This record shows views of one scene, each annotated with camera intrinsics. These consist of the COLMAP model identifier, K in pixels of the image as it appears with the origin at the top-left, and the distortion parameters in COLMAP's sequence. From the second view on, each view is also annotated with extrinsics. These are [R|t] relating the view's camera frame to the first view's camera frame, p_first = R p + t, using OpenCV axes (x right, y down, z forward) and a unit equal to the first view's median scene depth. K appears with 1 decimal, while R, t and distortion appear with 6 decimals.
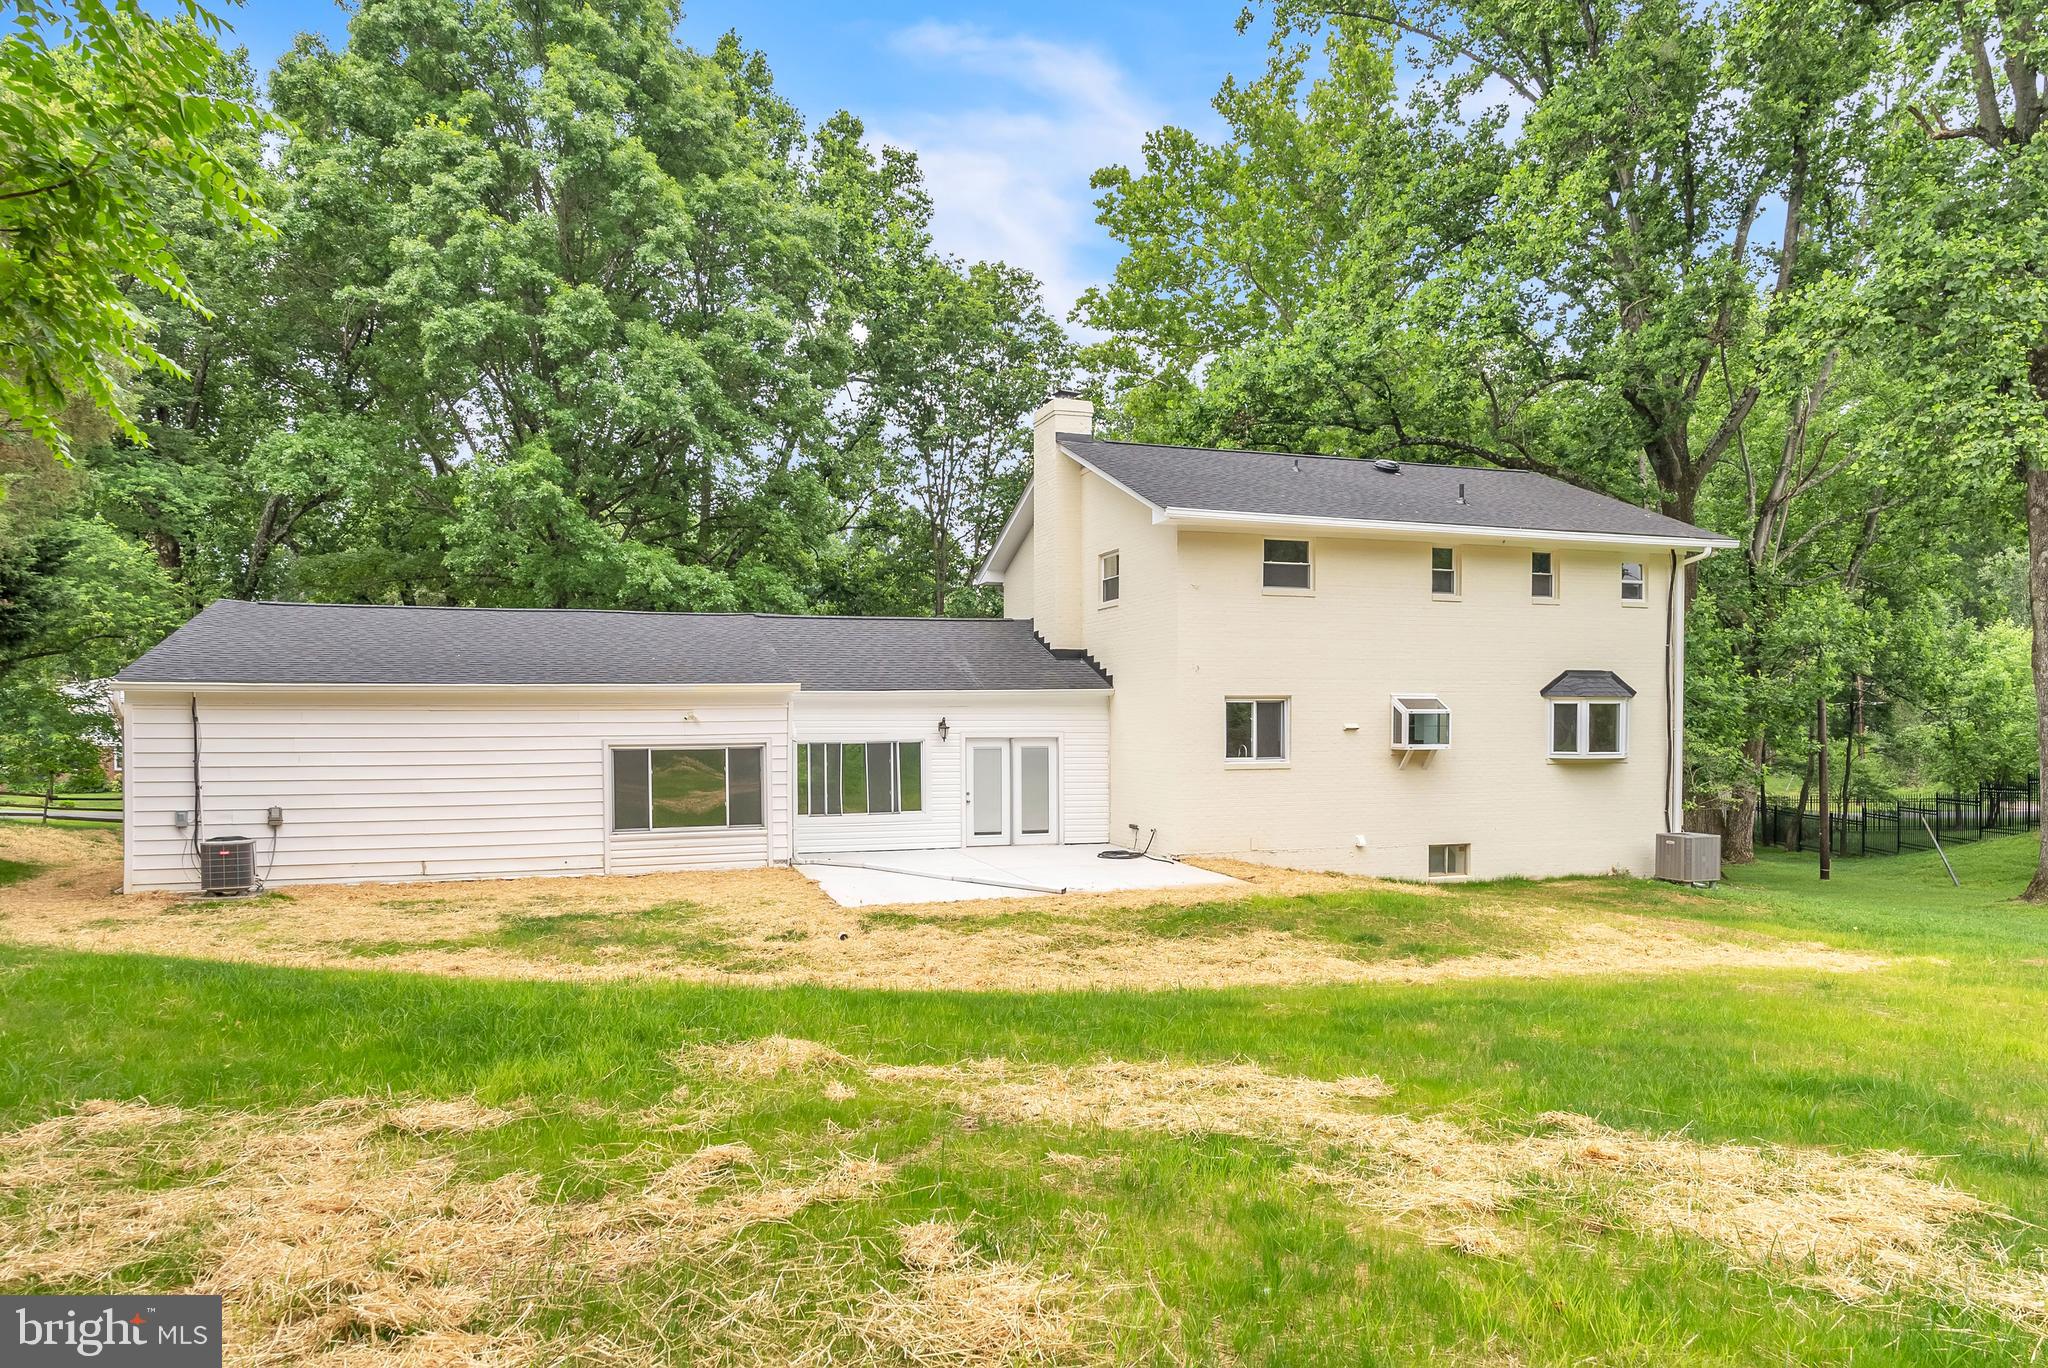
lens RADIAL K [[1266.7, 0, 1024.0], [0, 1266.7, 684.0], [0, 0, 1]] dist [-0.001404, 0.001031]
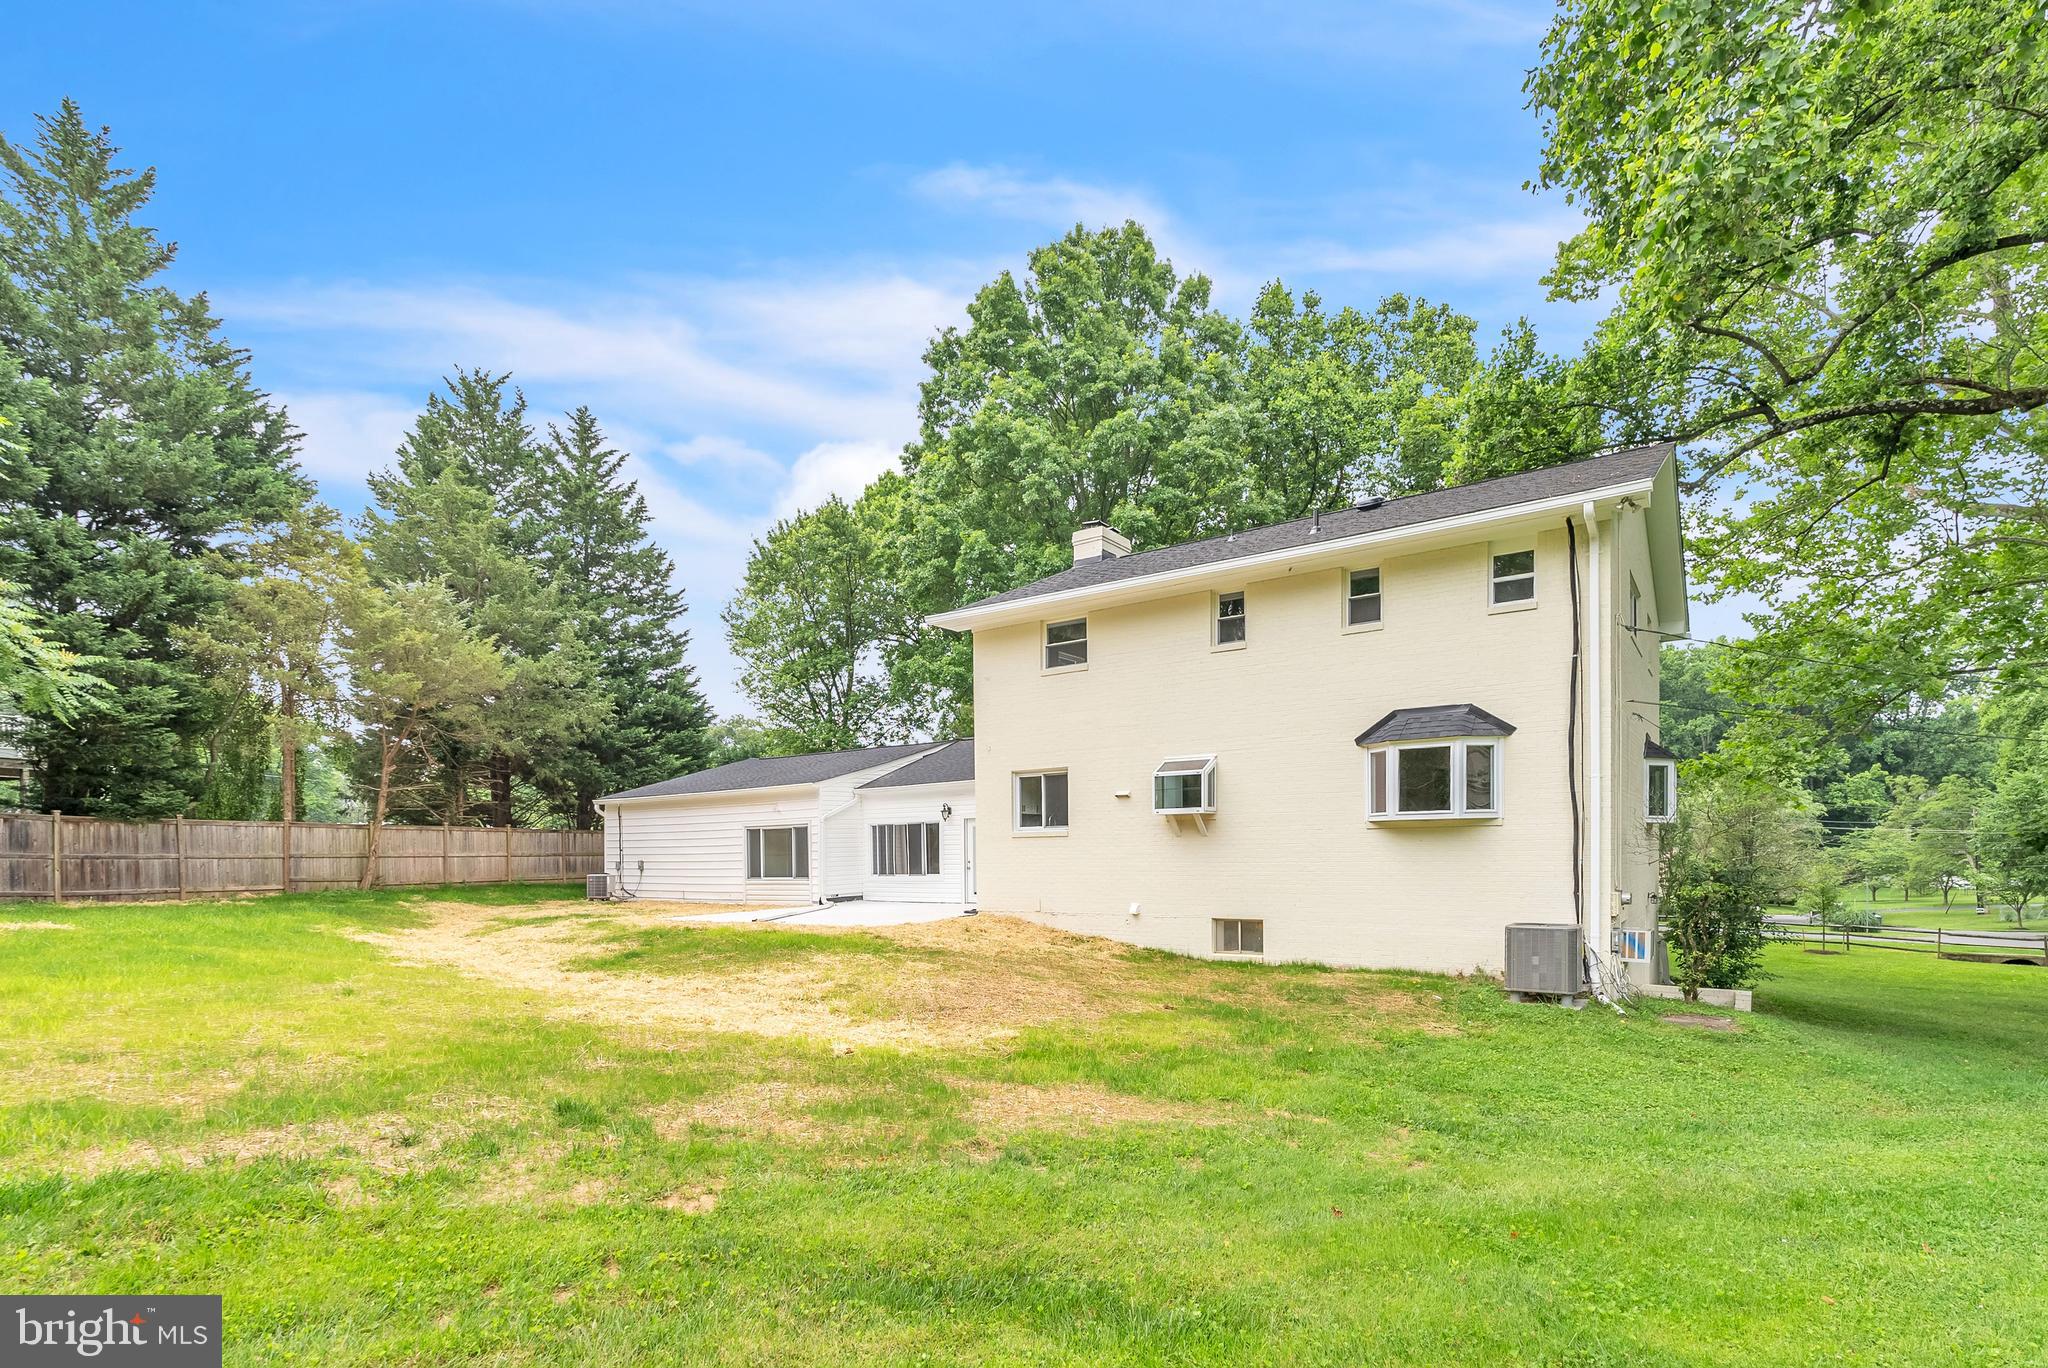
lens RADIAL K [[943.2, 0, 1060.5], [0, 943.2, 825.0], [0, 0, 1]] dist [0.000252, -0.000011]
pose [[0.619611, -0.025247, -0.784503, 0.768638], [0.037648, 0.999288, -0.002425, 0.054714], [0.784006, -0.028032, 0.620120, 0.472970]]
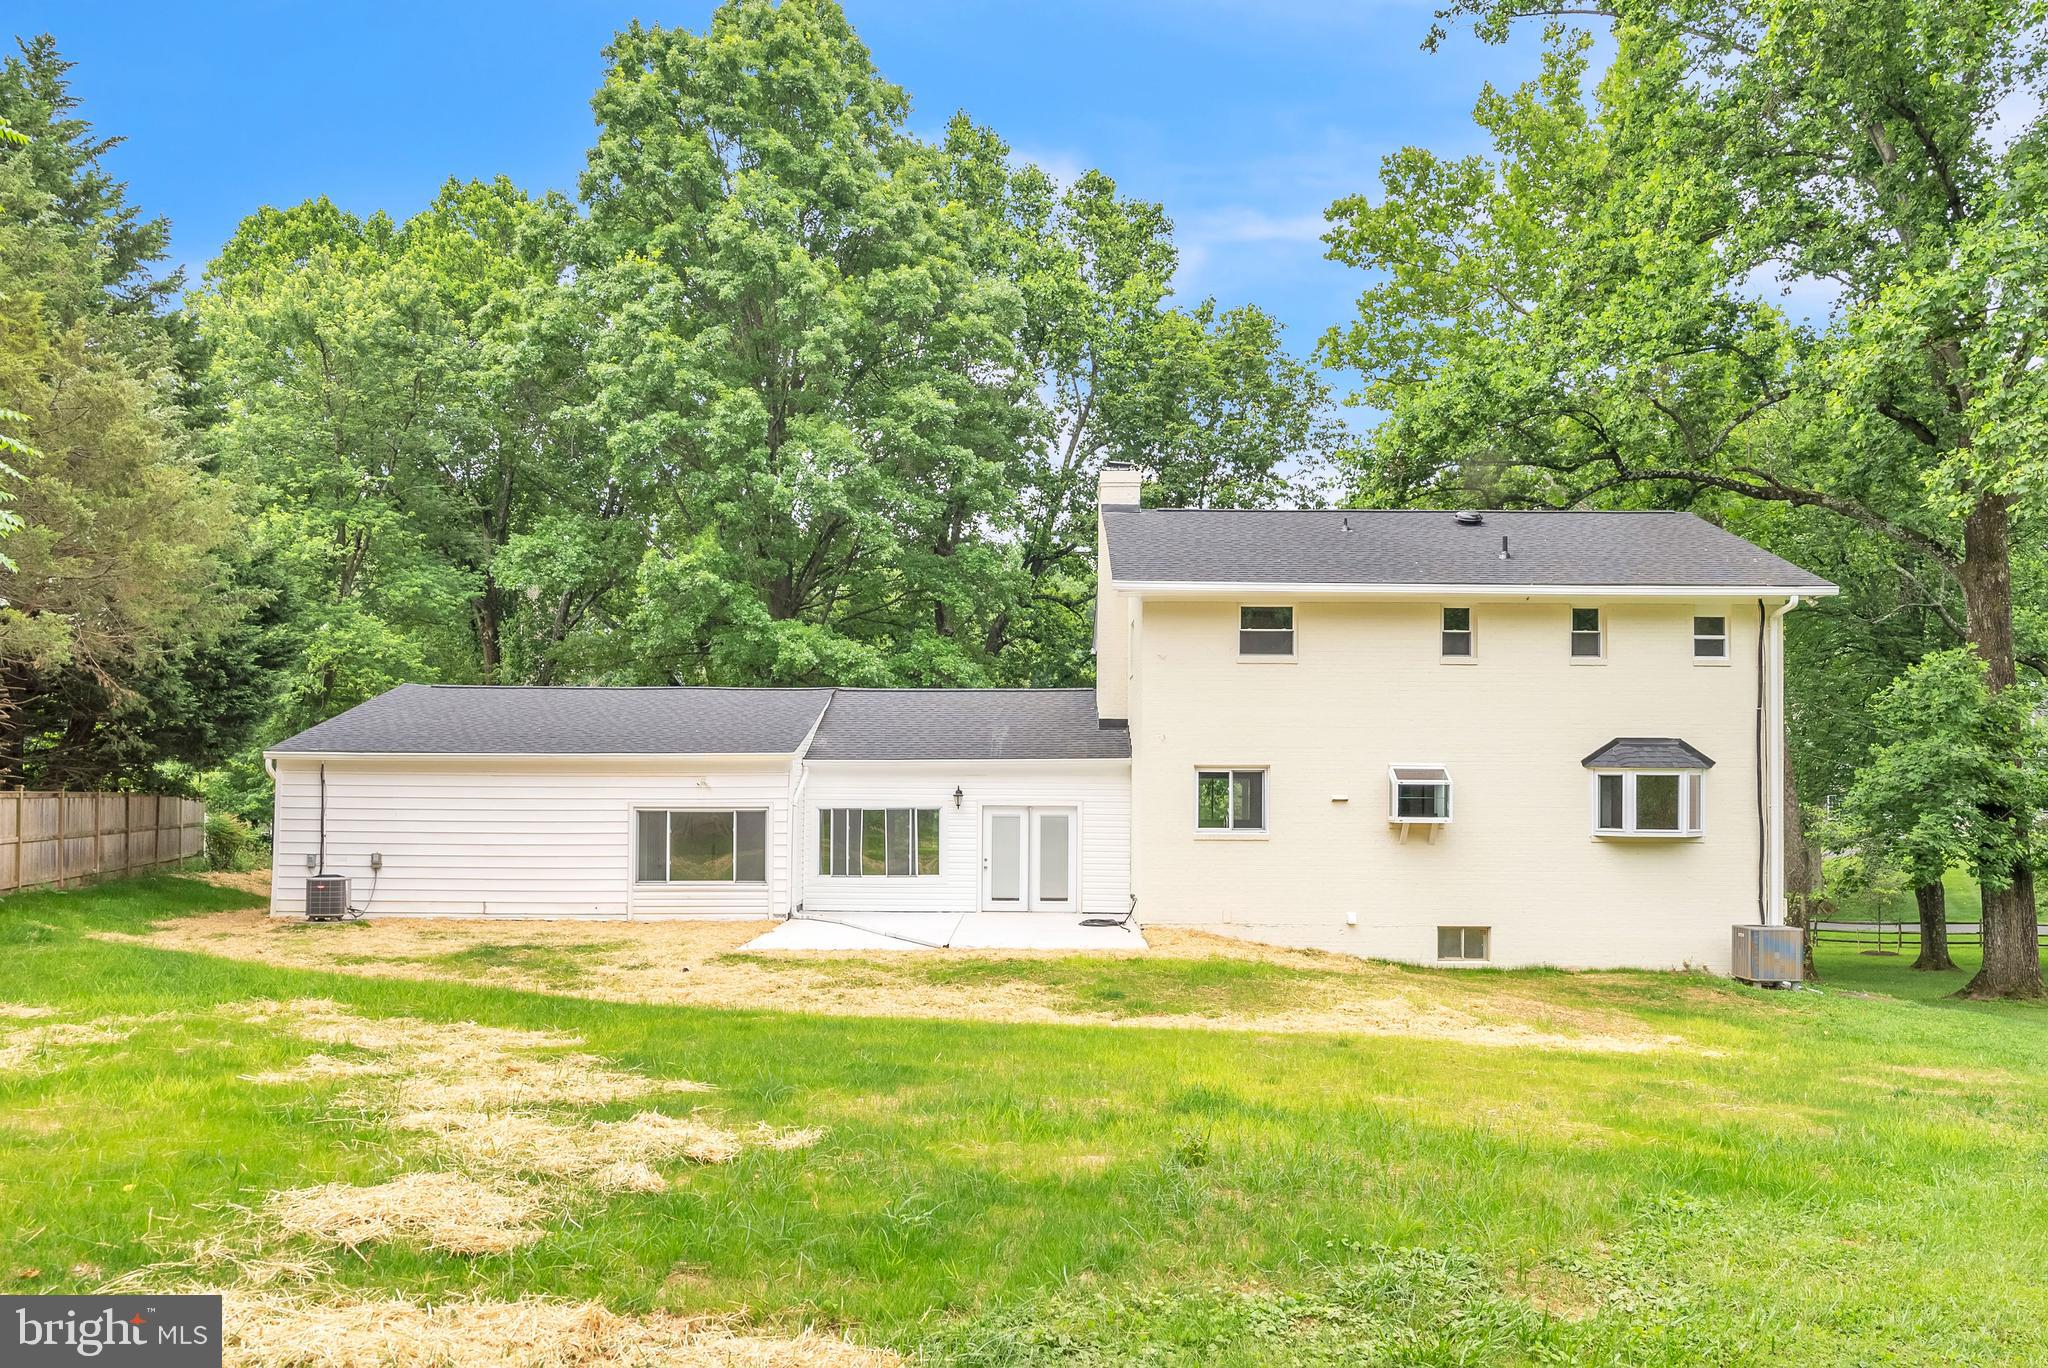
lens RADIAL K [[1417.1, 0, 1024.0], [0, 1417.1, 684.0], [0, 0, 1]] dist [-0.001531, -0.003660]
pose [[0.946786, -0.016221, -0.321454, 0.357883], [0.000193, 0.998758, -0.049830, 0.000937], [0.321863, 0.047116, 0.945613, -0.089856]]
